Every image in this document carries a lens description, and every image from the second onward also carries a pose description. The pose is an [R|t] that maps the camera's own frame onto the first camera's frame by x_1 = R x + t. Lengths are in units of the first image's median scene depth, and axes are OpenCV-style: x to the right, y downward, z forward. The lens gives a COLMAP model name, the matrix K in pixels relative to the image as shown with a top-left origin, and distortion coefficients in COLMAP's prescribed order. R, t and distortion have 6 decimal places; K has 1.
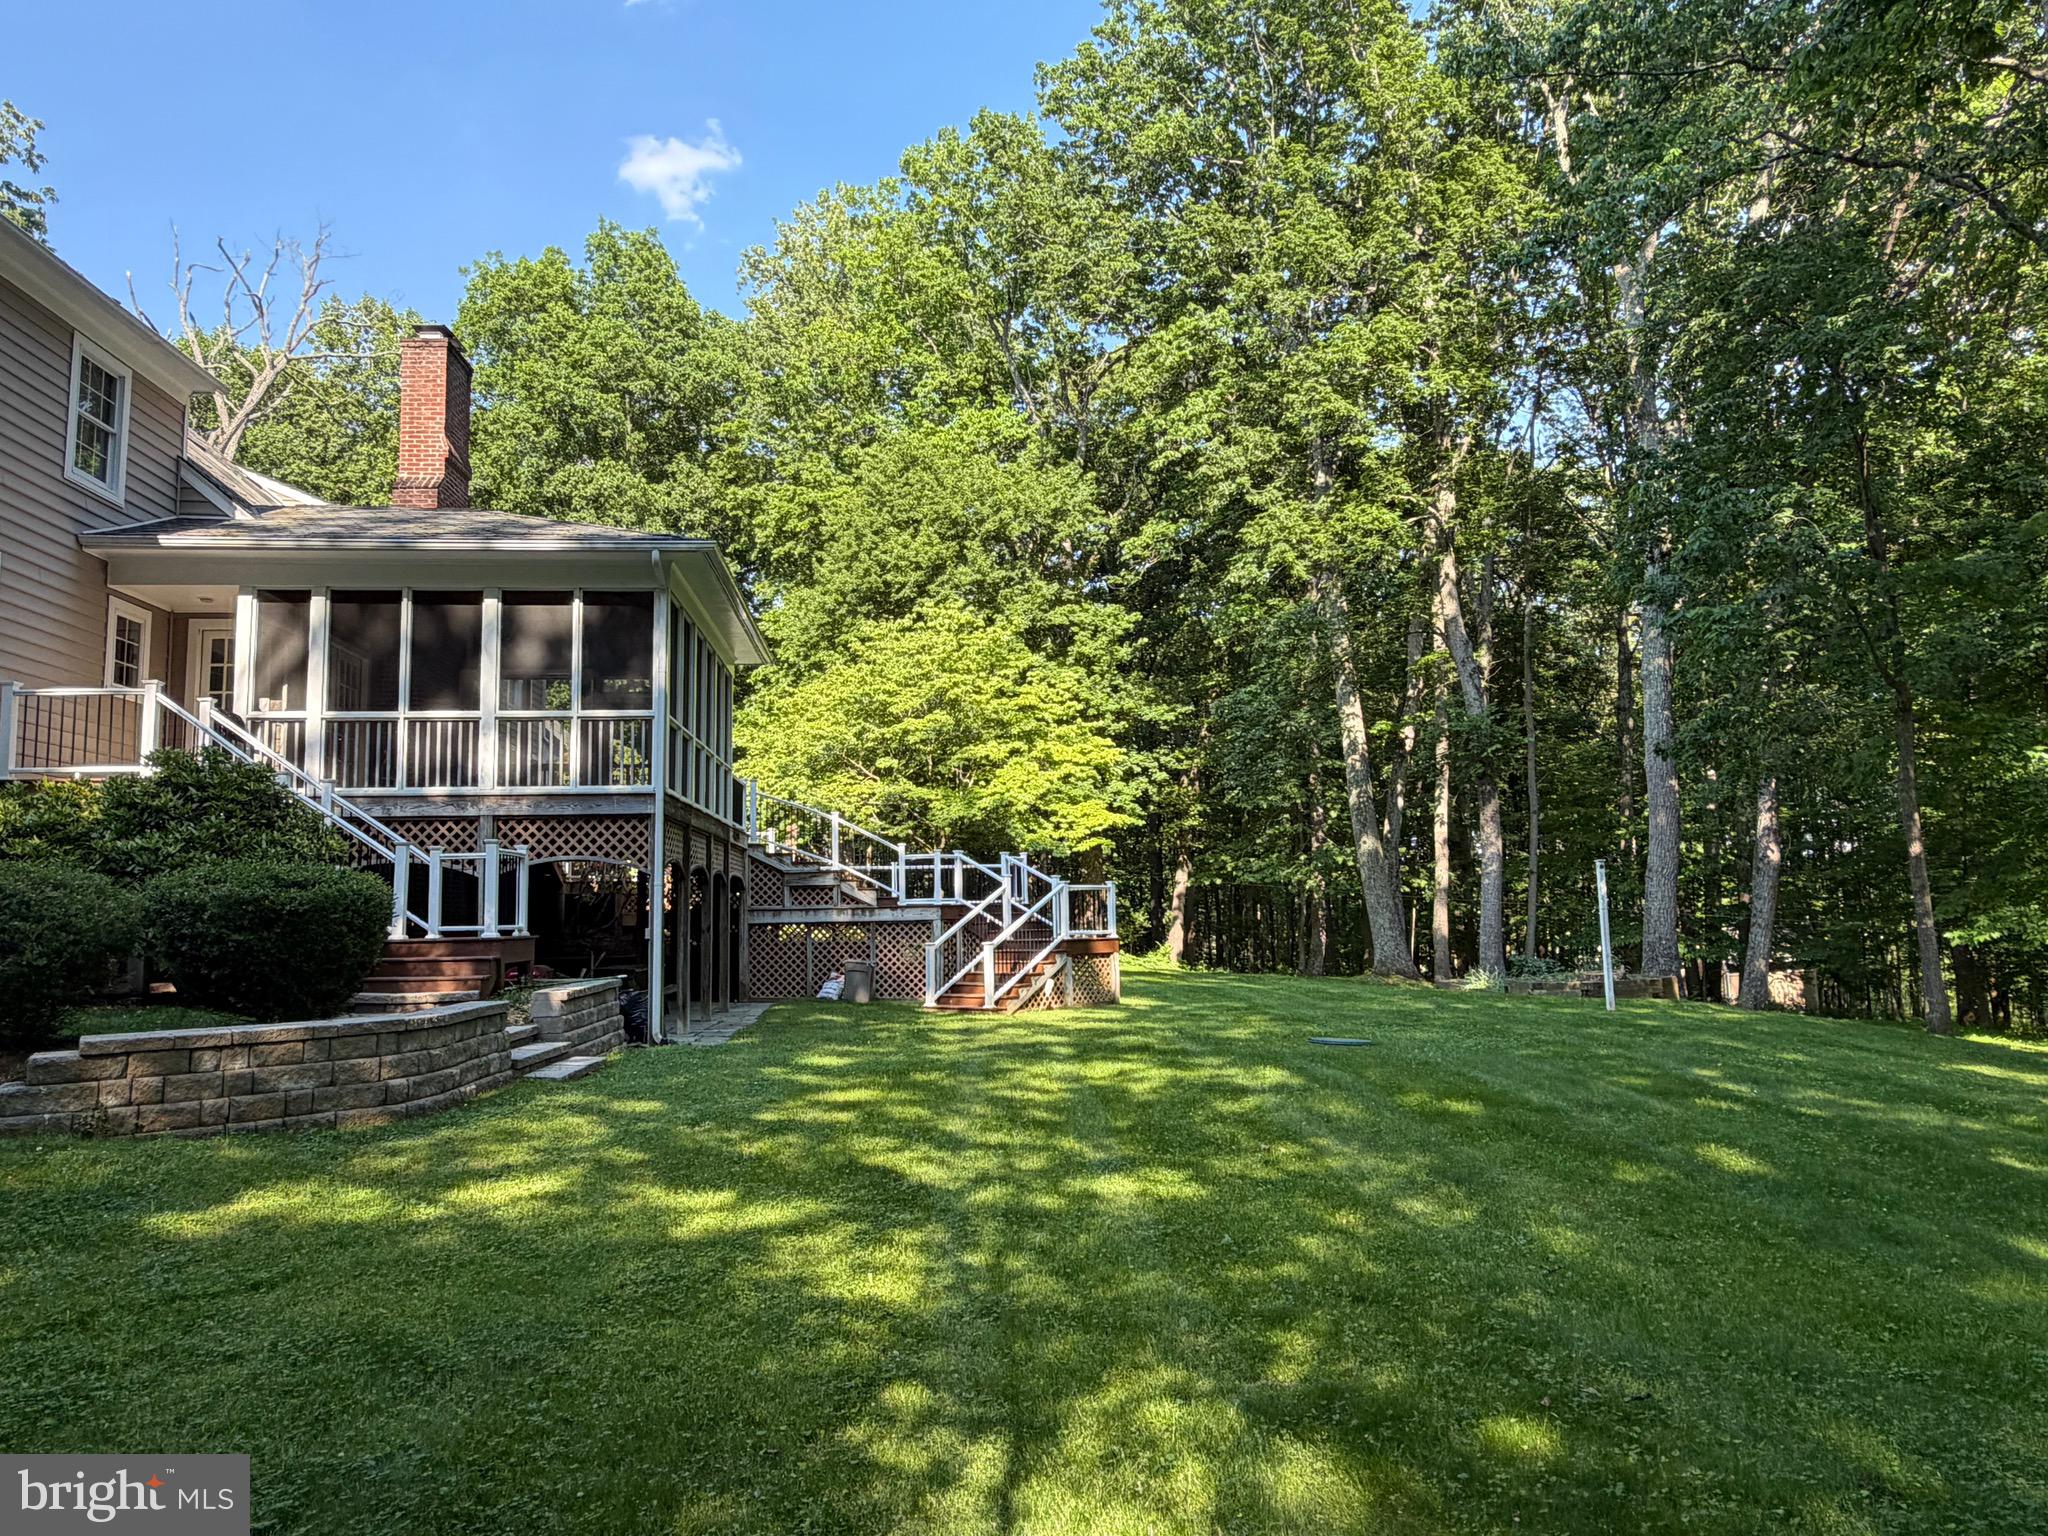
lens RADIAL K [[1317.4, 0, 1024.0], [0, 1317.4, 768.0], [0, 0, 1]] dist [0.003870, 0.000867]
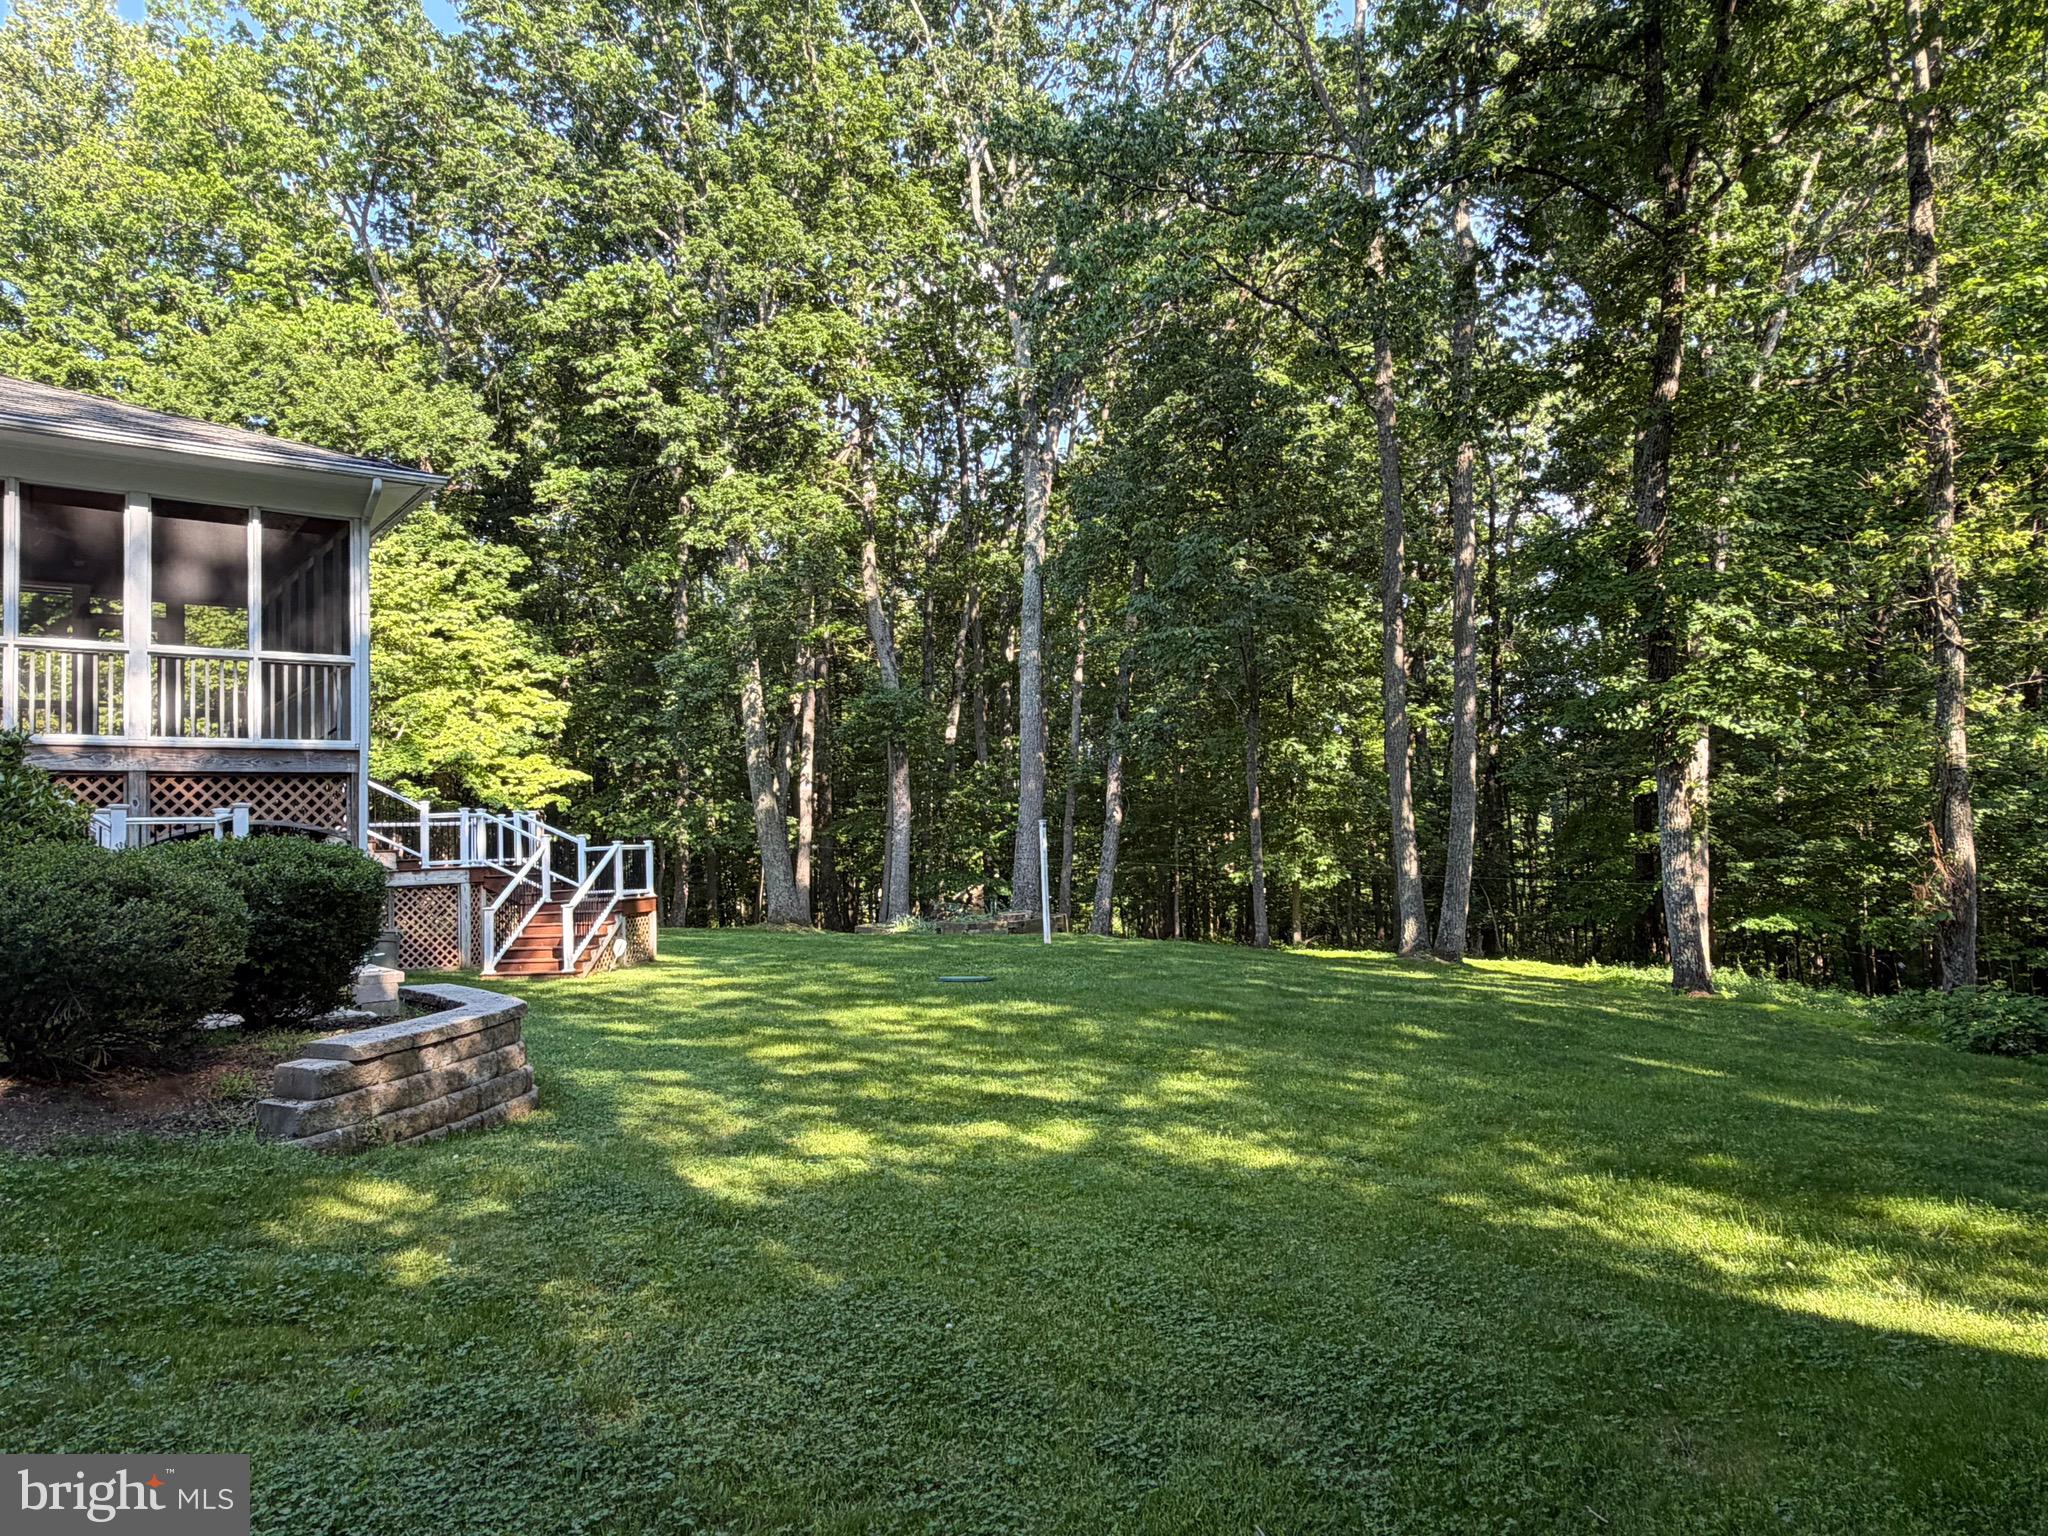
lens RADIAL K [[1309.6, 0, 1023.3], [0, 1309.6, 778.1], [0, 0, 1]] dist [0.000100, -0.000956]
pose [[0.837739, 0.020305, 0.545693, -0.246165], [-0.044631, 0.998511, 0.031362, -0.006309], [-0.544244, -0.050628, 0.837398, 0.006924]]
